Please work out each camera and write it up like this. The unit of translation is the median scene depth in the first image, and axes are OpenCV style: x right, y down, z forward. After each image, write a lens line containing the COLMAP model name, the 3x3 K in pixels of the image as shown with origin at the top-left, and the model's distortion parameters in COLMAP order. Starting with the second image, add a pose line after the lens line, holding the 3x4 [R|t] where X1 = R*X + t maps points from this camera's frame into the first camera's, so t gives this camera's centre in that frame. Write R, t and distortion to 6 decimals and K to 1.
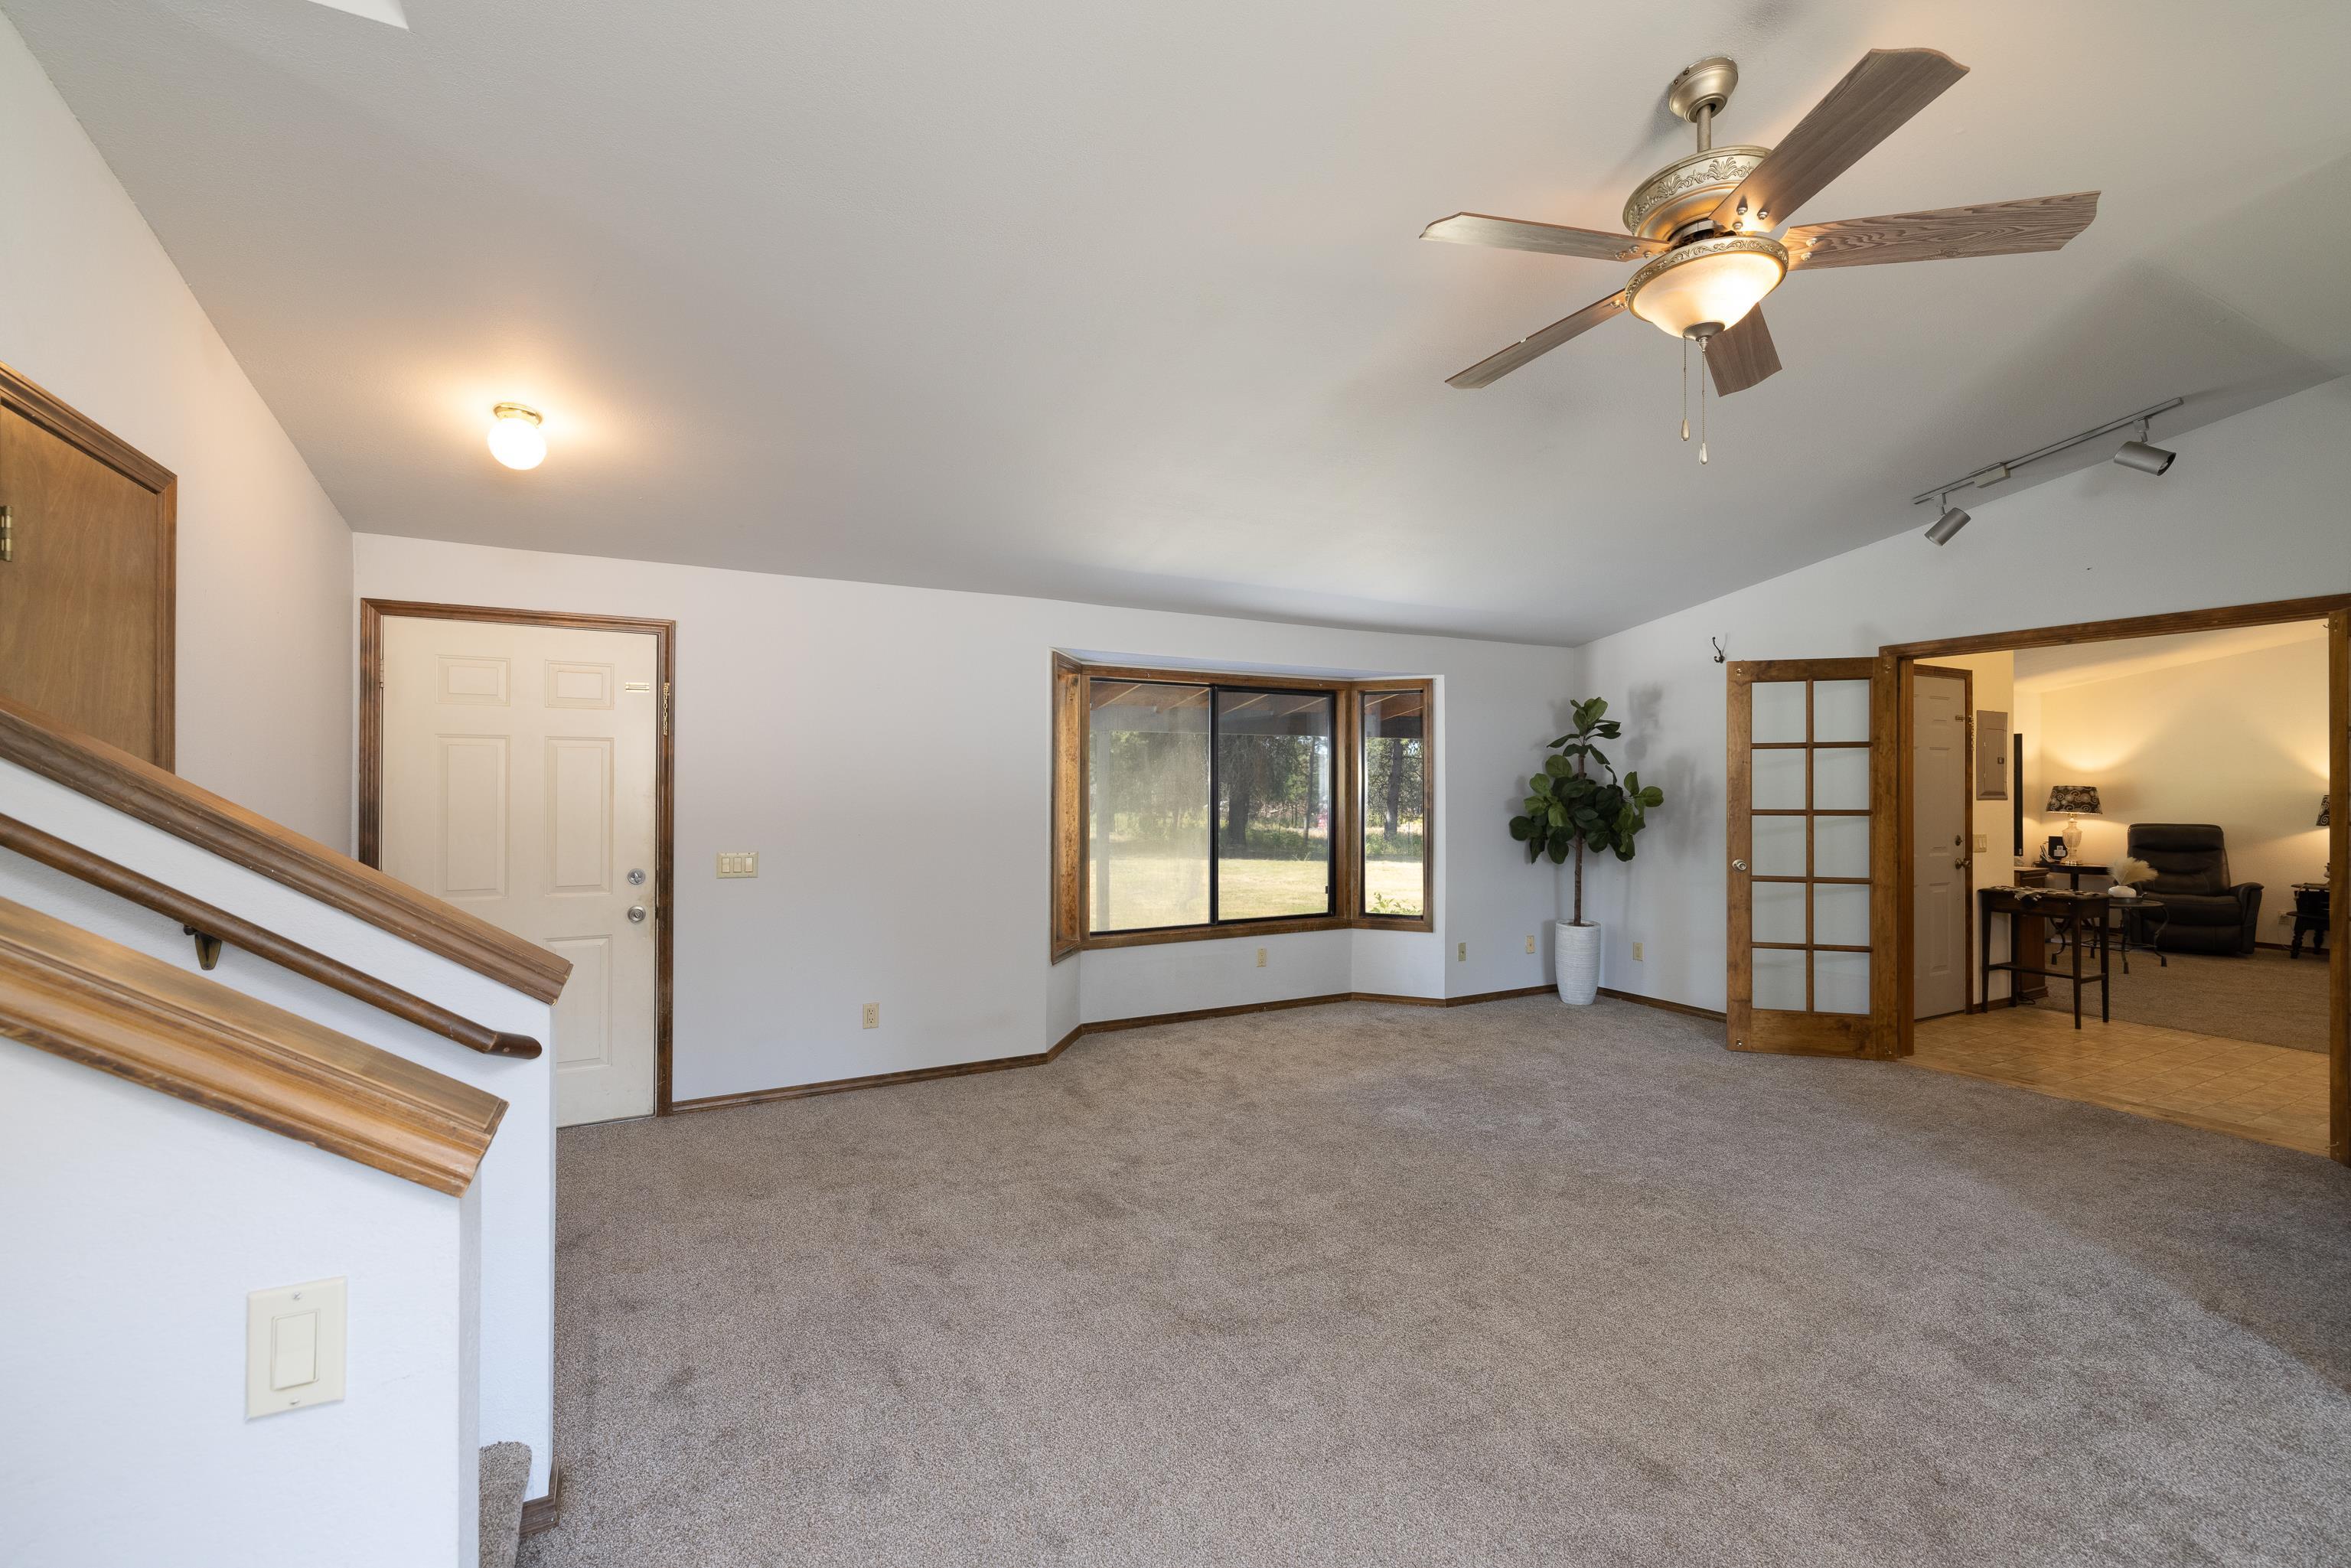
lens RADIAL K [[989.7, 0, 1185.8], [0, 989.7, 781.7], [0, 0, 1]] dist [0.001875, 0.000281]
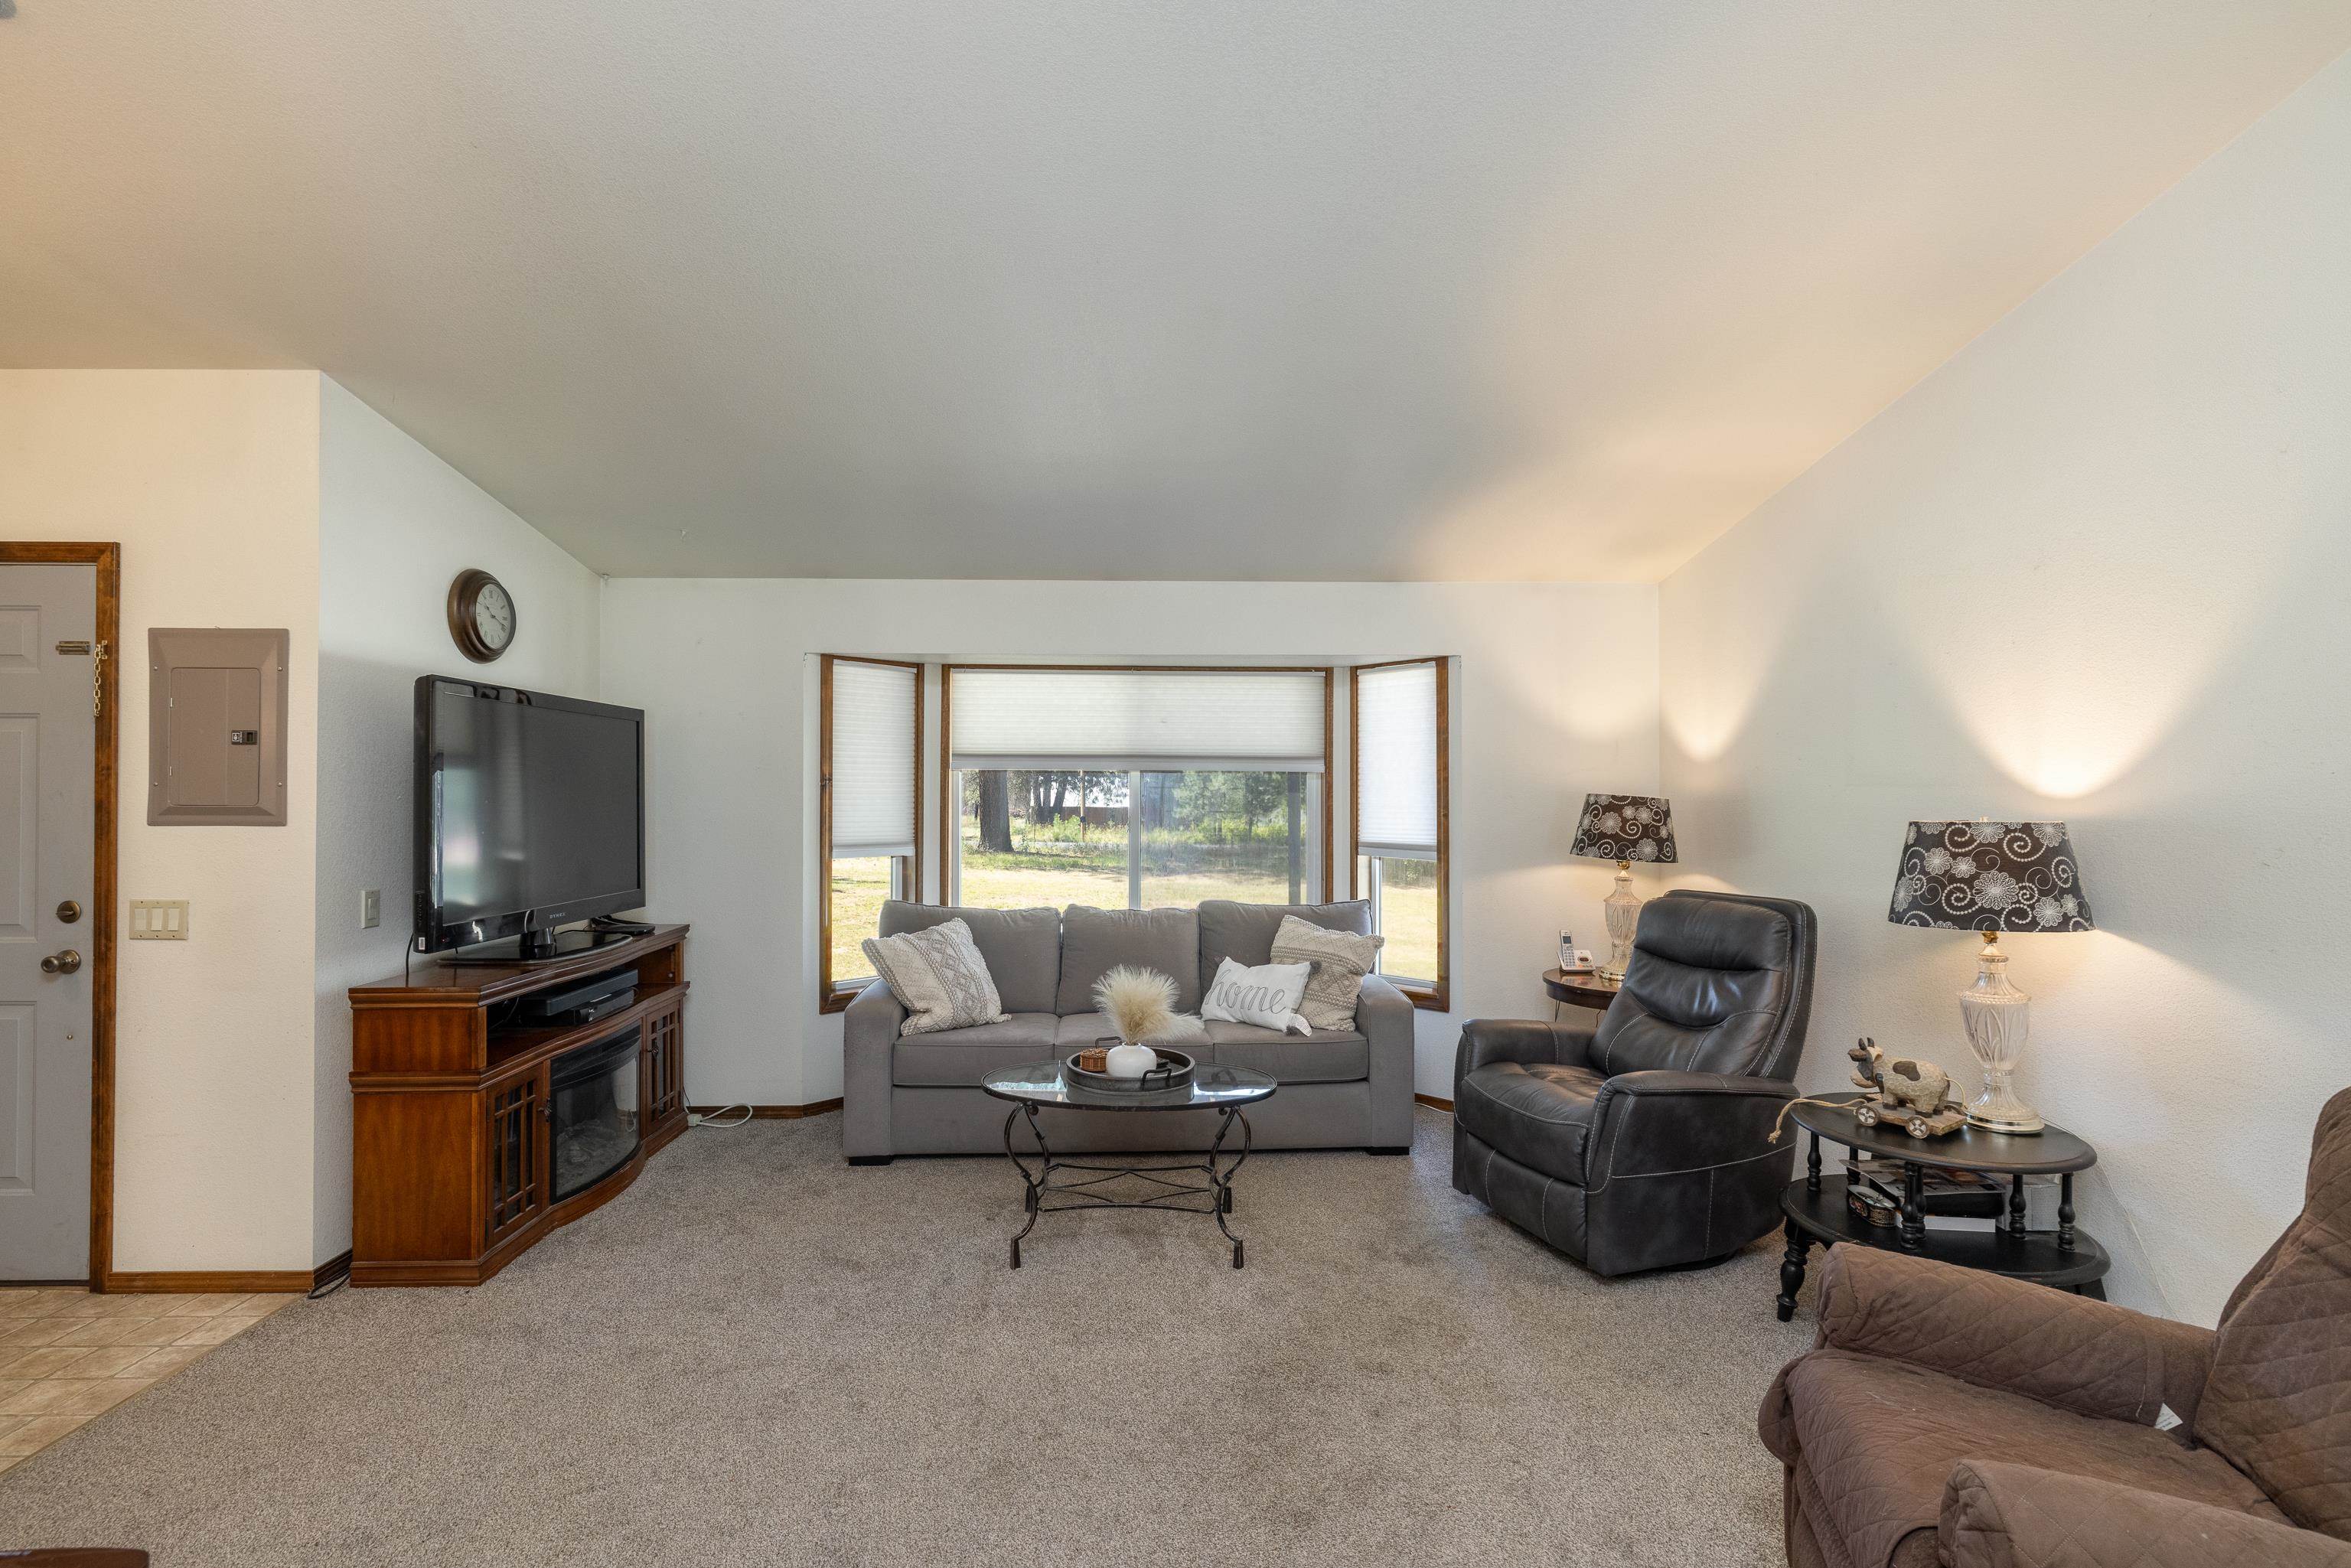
lens RADIAL K [[1078.6, 0, 1171.0], [0, 1078.6, 783.8], [0, 0, 1]] dist [-0.002590, -0.000391]
pose [[0.888086, -0.005764, -0.459641, 1.473800], [0.001969, 0.999960, -0.008736, 0.005245], [0.459673, 0.006854, 0.888062, 0.793840]]
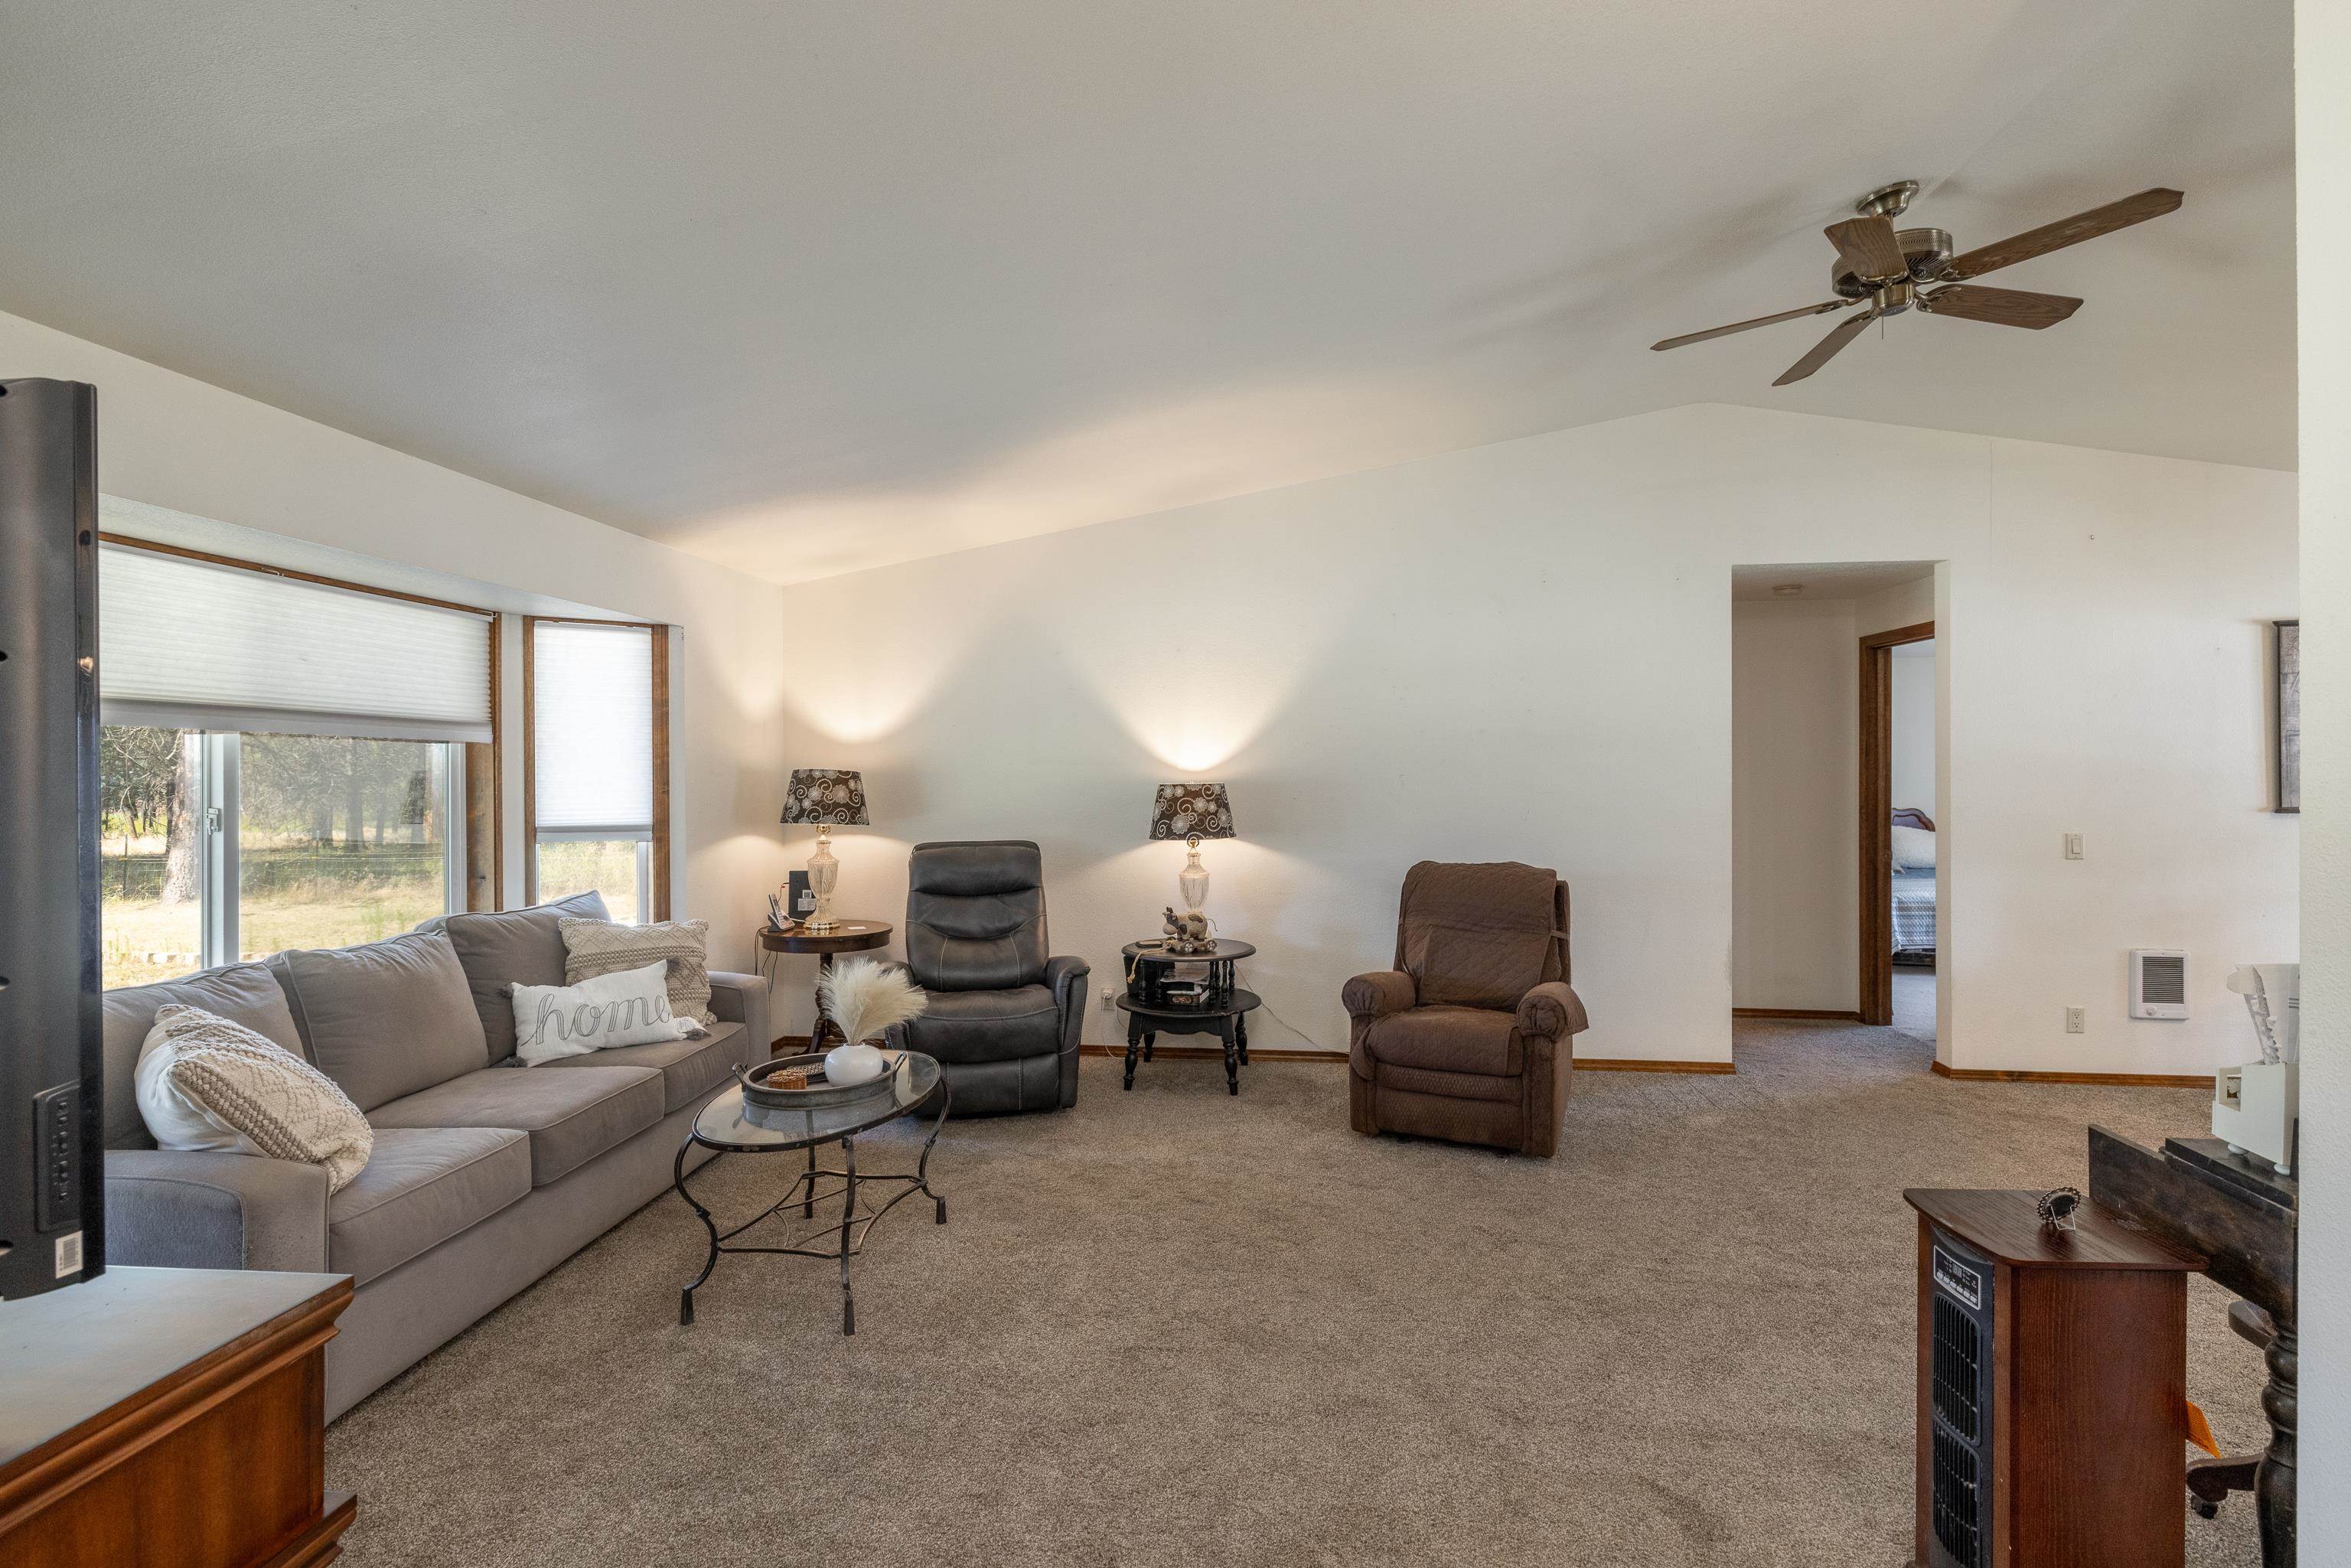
lens RADIAL K [[1078.6, 0, 1174.3], [0, 1078.6, 774.7], [0, 0, 1]] dist [-0.002590, -0.000391]
pose [[0.581623, -0.006703, 0.813431, 0.884637], [0.000880, 0.999971, 0.007611, 0.004440], [-0.813458, -0.003711, 0.581612, 0.862656]]
